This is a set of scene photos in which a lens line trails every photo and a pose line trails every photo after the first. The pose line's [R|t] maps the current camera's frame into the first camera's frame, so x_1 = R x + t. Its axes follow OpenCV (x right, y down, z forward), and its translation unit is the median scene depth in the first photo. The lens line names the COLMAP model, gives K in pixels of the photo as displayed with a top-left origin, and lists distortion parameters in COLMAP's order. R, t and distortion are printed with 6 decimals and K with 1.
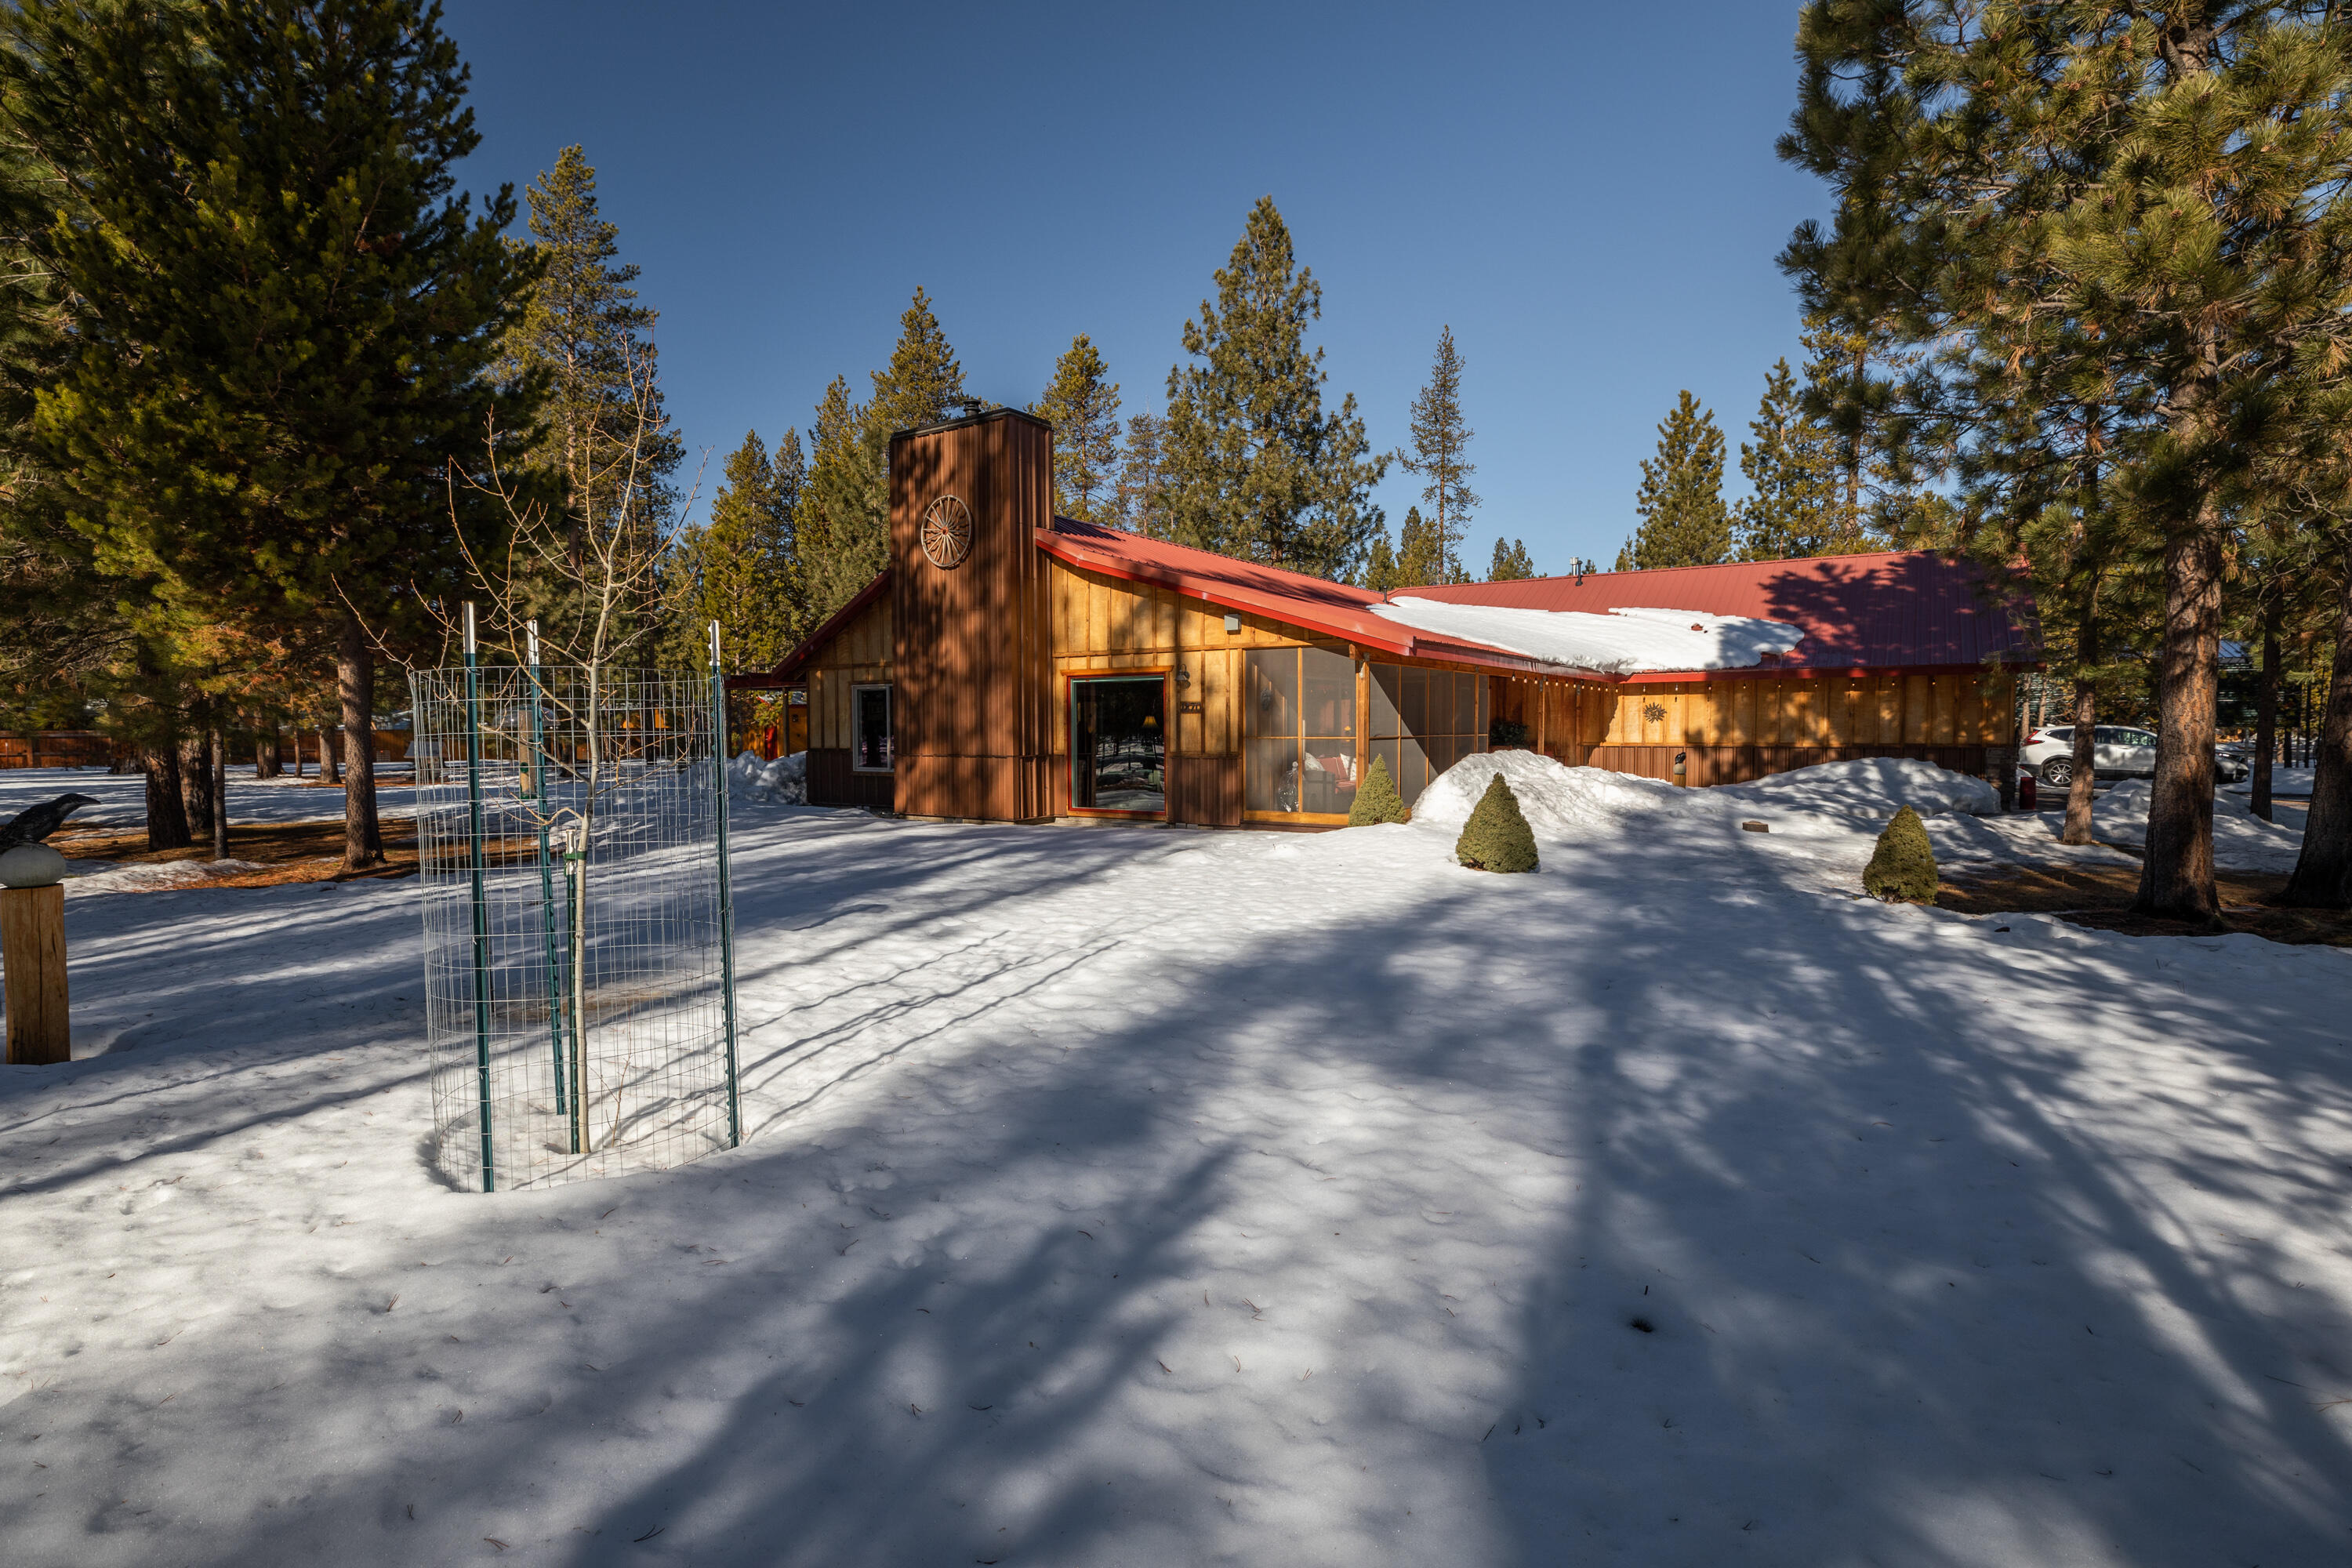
lens RADIAL K [[1067.5, 0, 1176.0], [0, 1067.5, 784.0], [0, 0, 1]] dist [-0.013435, 0.001452]
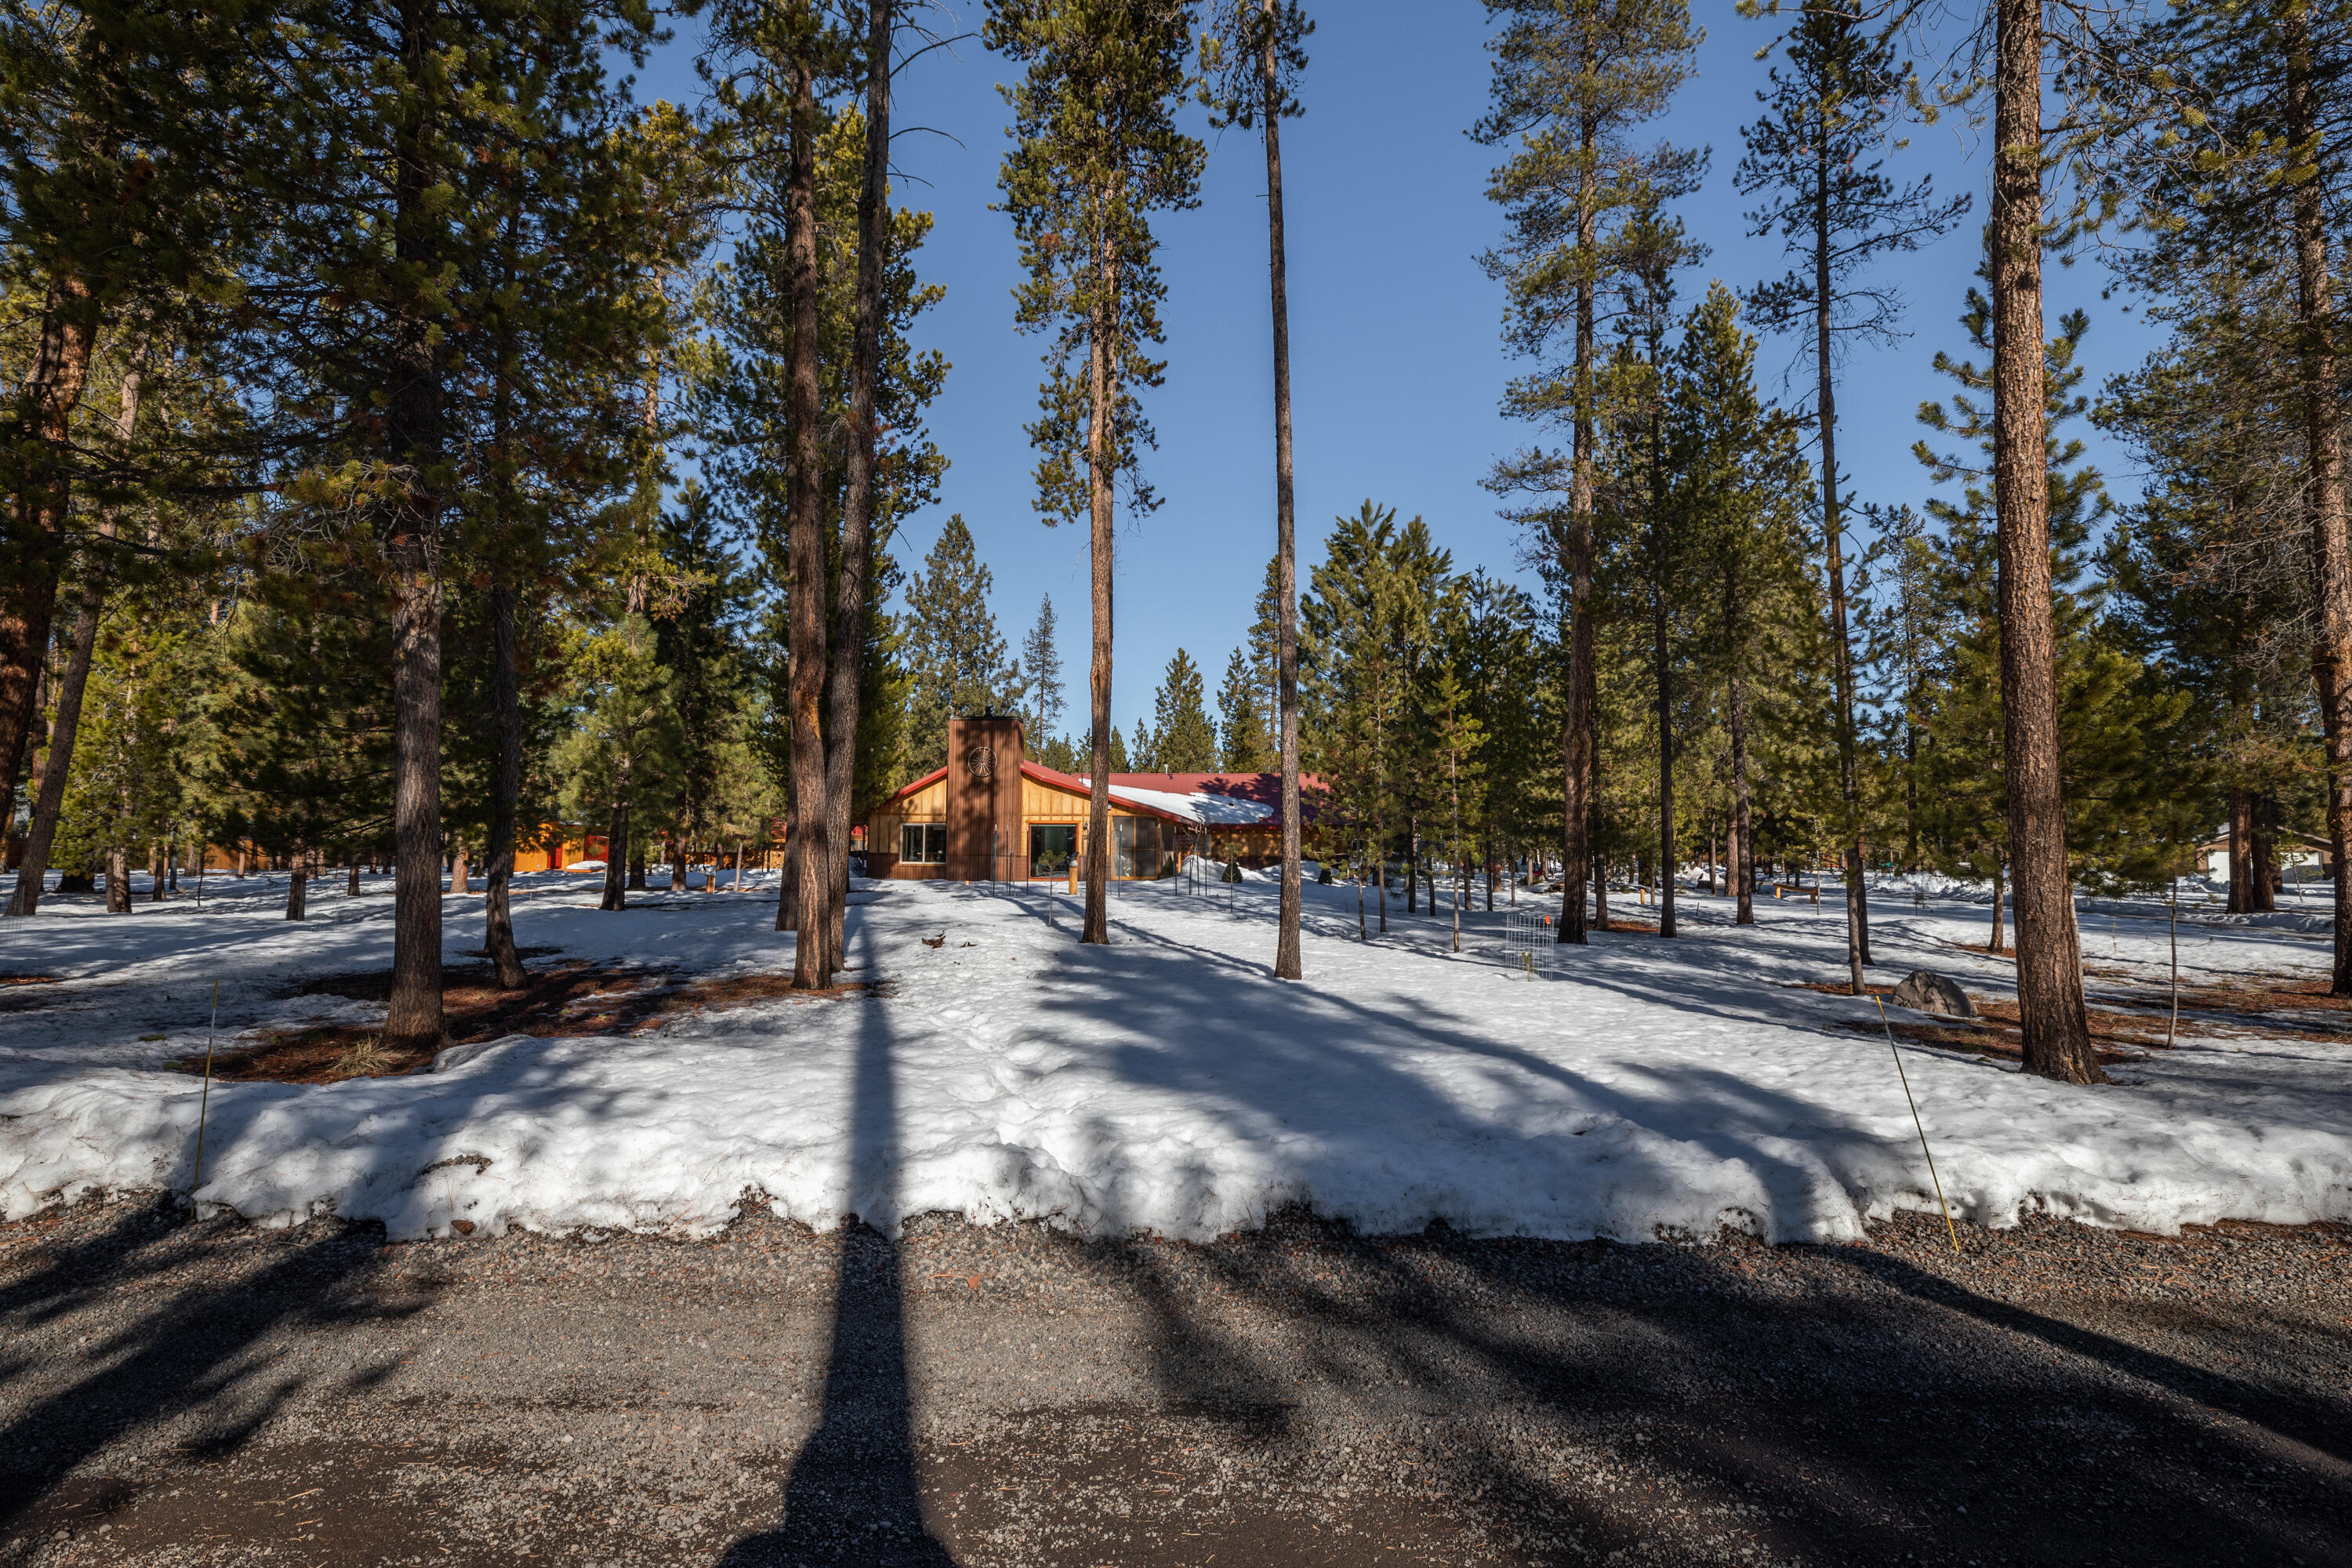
lens RADIAL K [[1051.3, 0, 1176.0], [0, 1051.3, 784.0], [0, 0, 1]] dist [-0.012095, -0.000192]
pose [[0.876366, 0.040701, 0.479922, -0.310240], [0.018442, 0.992857, -0.117878, 0.031526], [-0.481292, 0.112155, 0.869356, -0.401082]]
